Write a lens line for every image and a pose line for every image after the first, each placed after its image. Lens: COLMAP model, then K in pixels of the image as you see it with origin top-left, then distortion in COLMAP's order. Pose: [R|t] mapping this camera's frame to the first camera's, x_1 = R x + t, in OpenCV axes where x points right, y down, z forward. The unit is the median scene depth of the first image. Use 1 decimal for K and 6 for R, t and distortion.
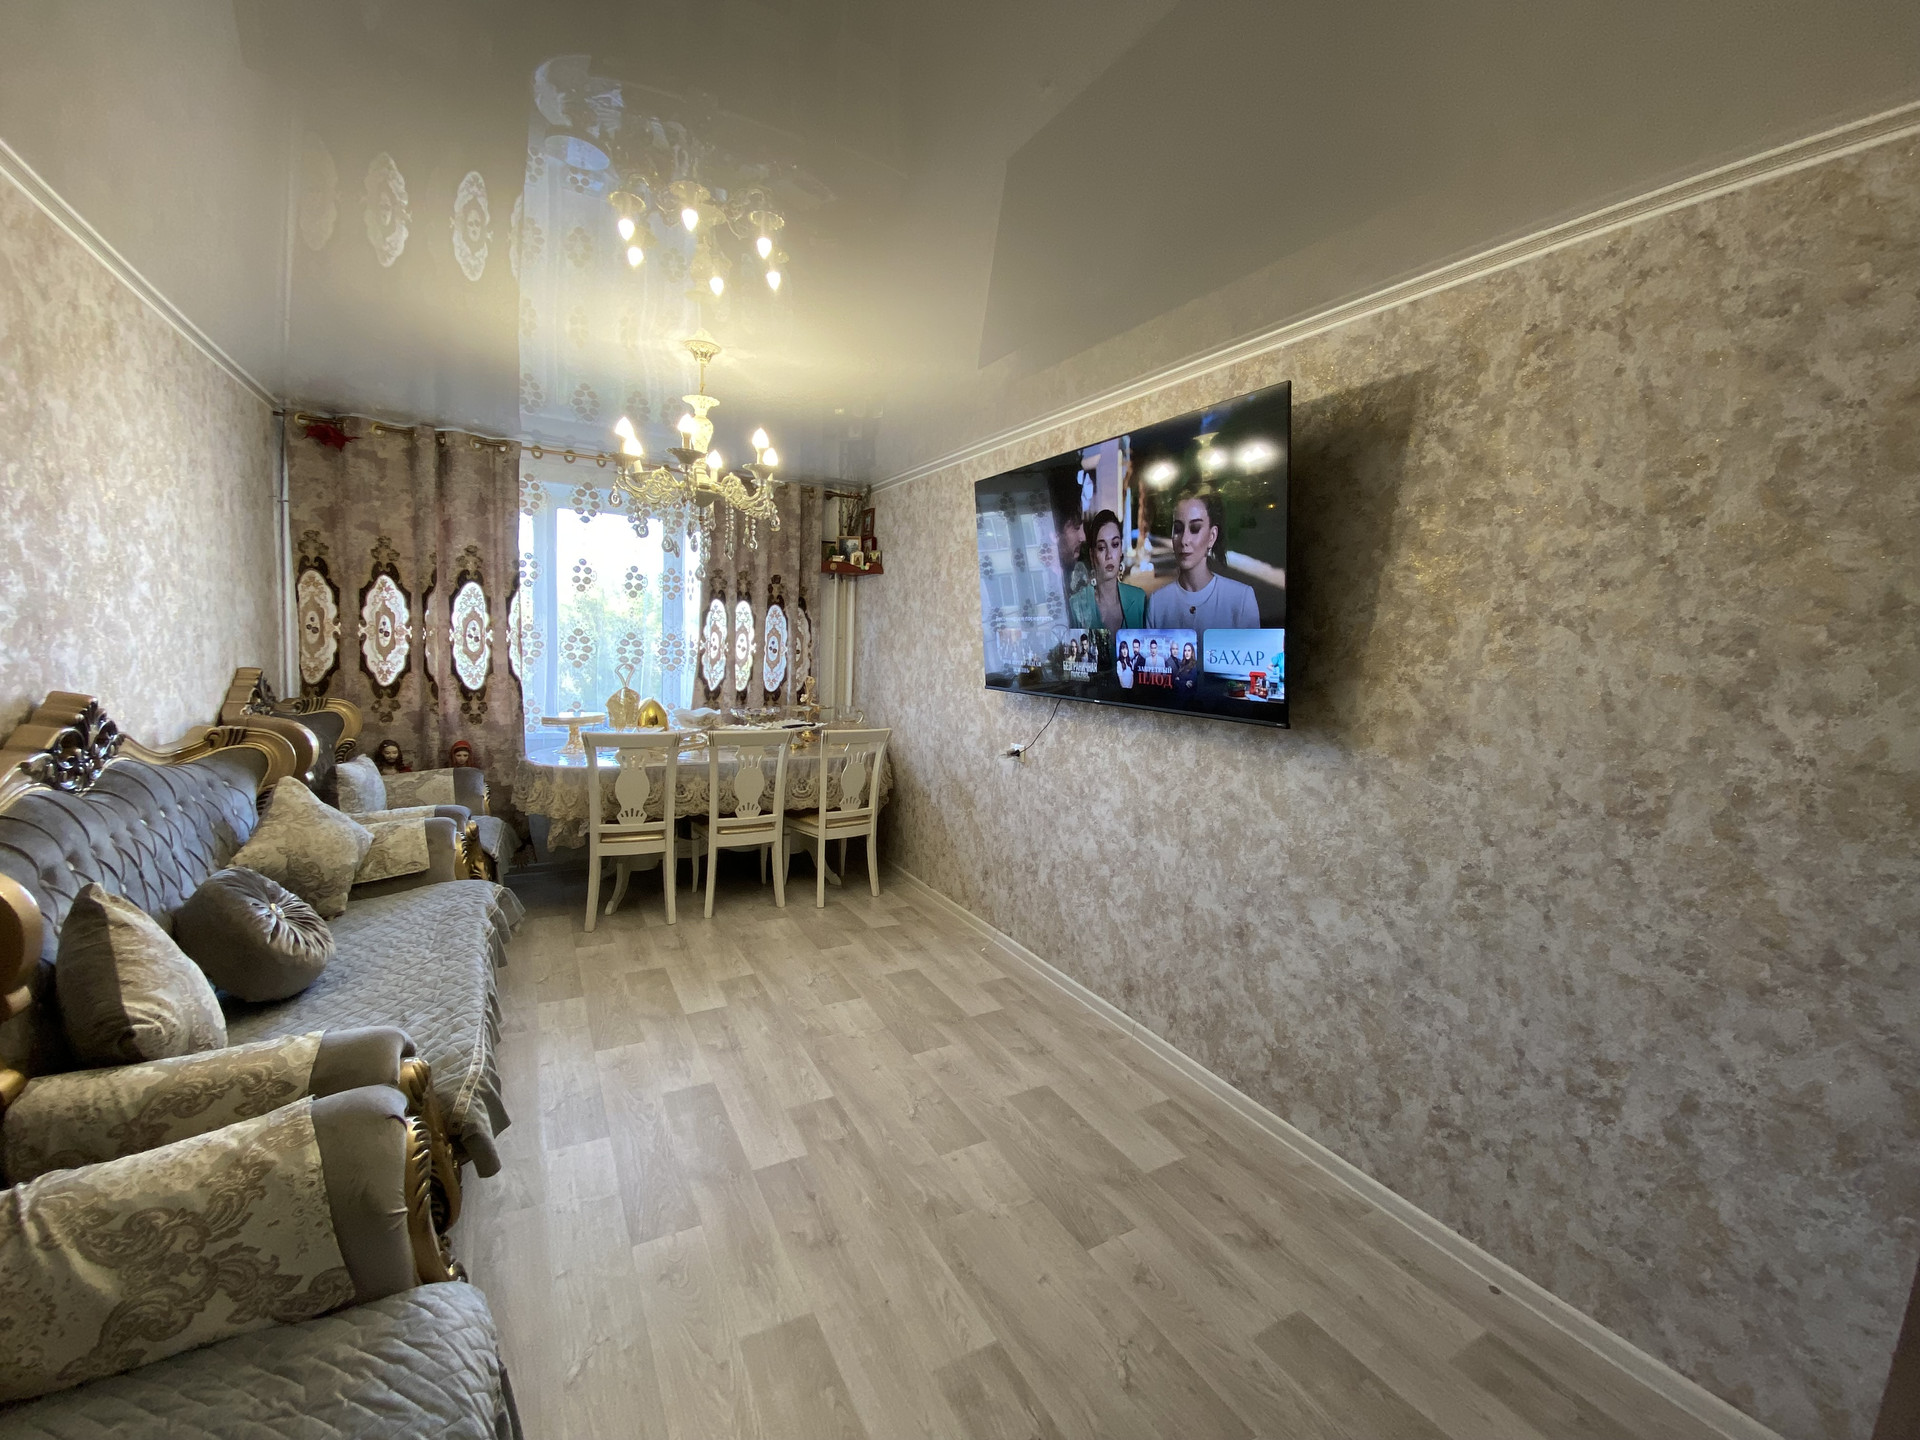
lens RADIAL K [[774.8, 0, 967.2], [0, 774.8, 715.0], [0, 0, 1]] dist [0.011244, -0.017019]
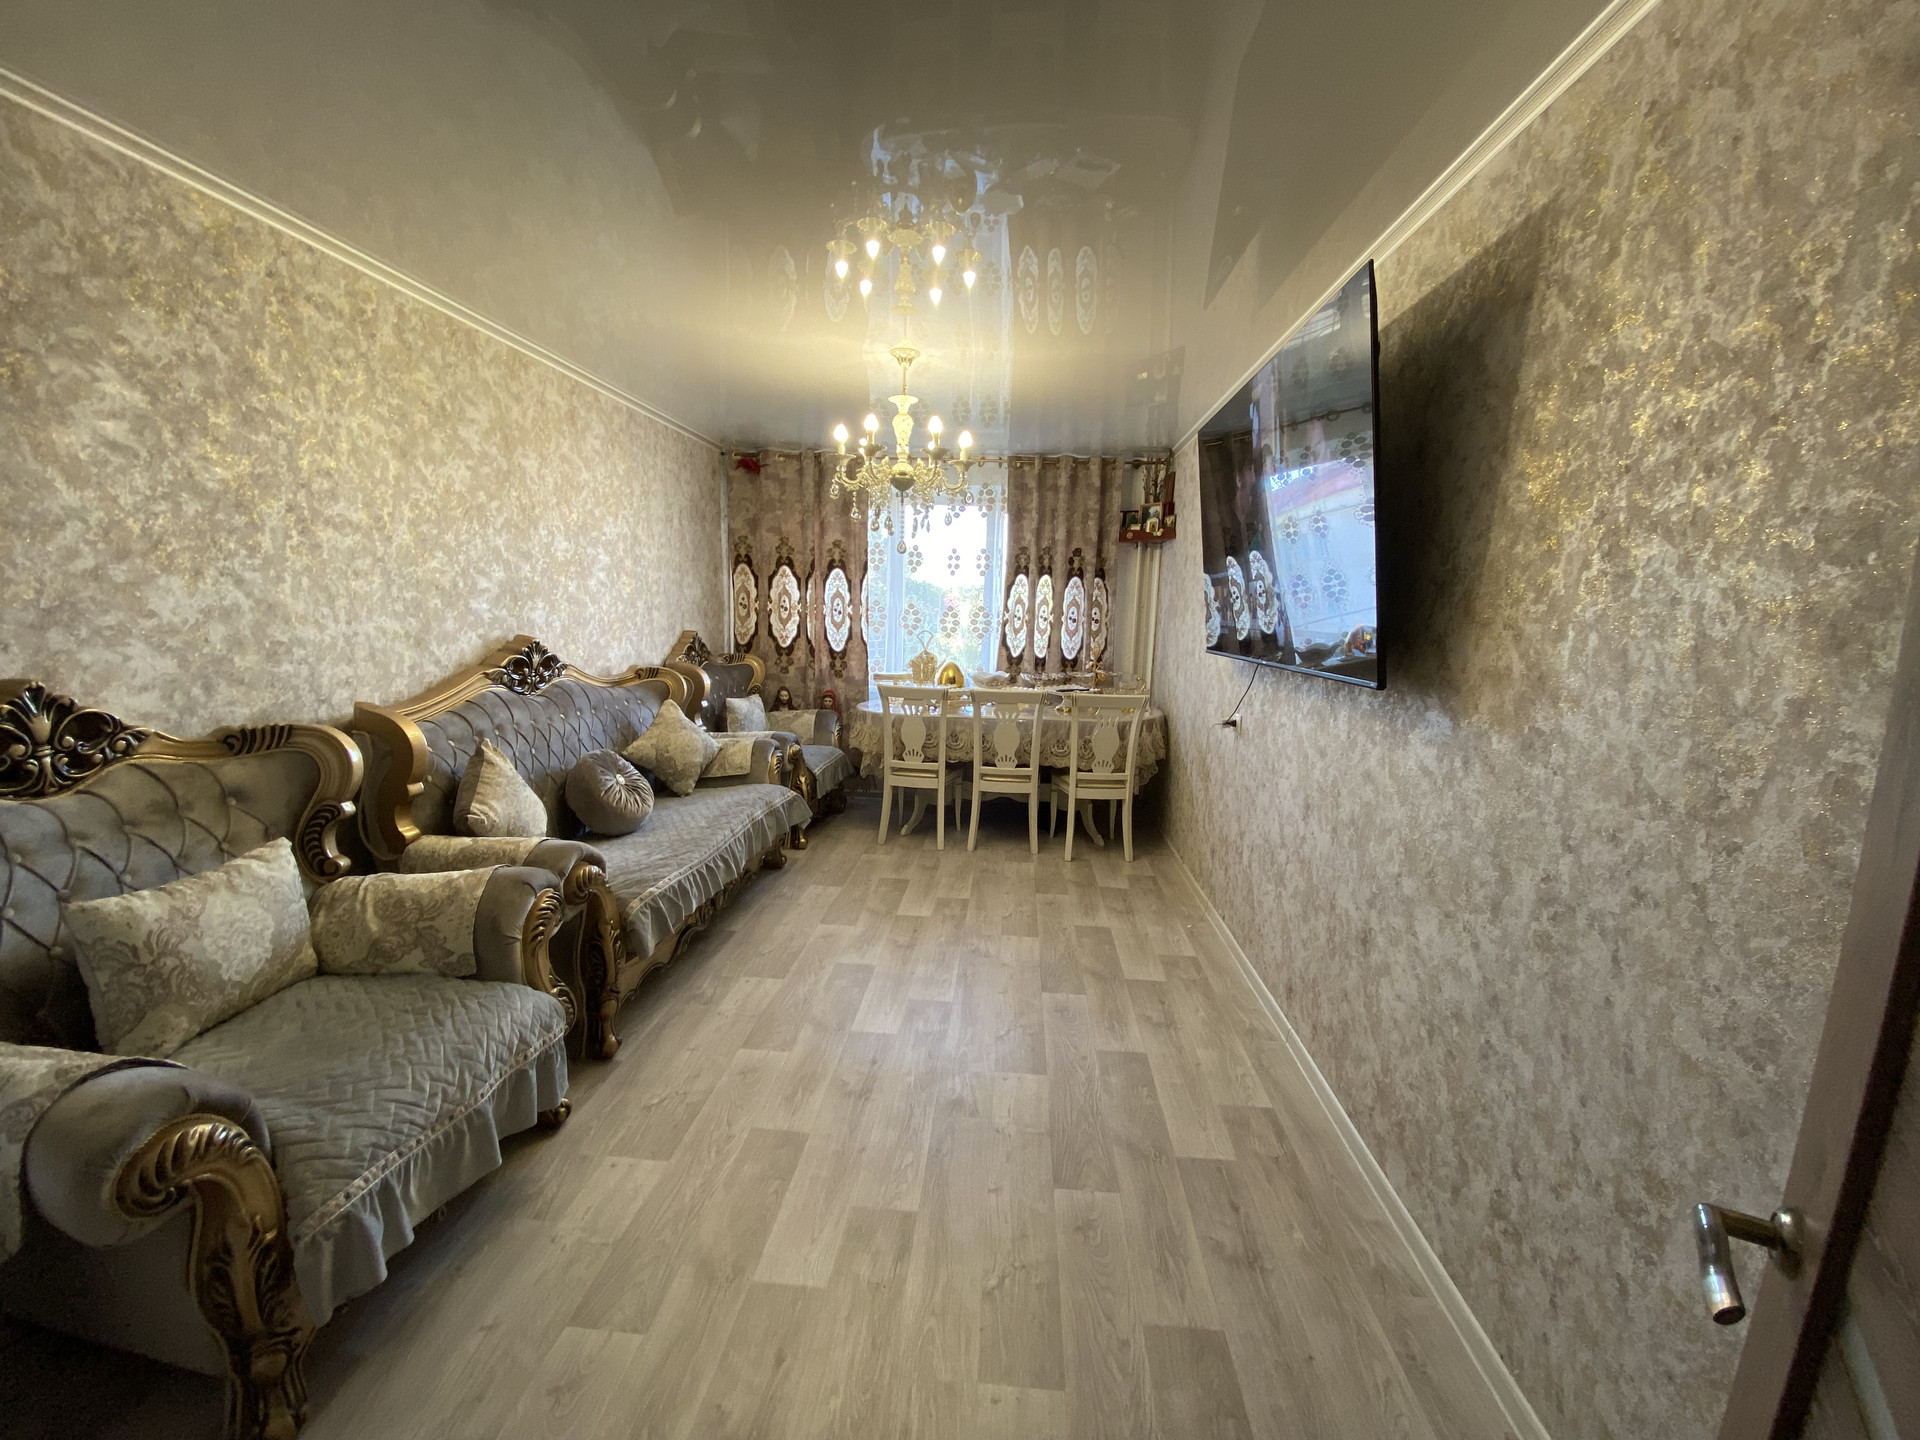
lens RADIAL K [[774.8, 0, 957.0], [0, 774.8, 715.2], [0, 0, 1]] dist [0.011244, -0.017019]
pose [[0.831156, 0.057859, -0.553021, 0.526825], [-0.045088, 0.998309, 0.036684, 0.036349], [0.554209, -0.005555, 0.832359, 0.078408]]
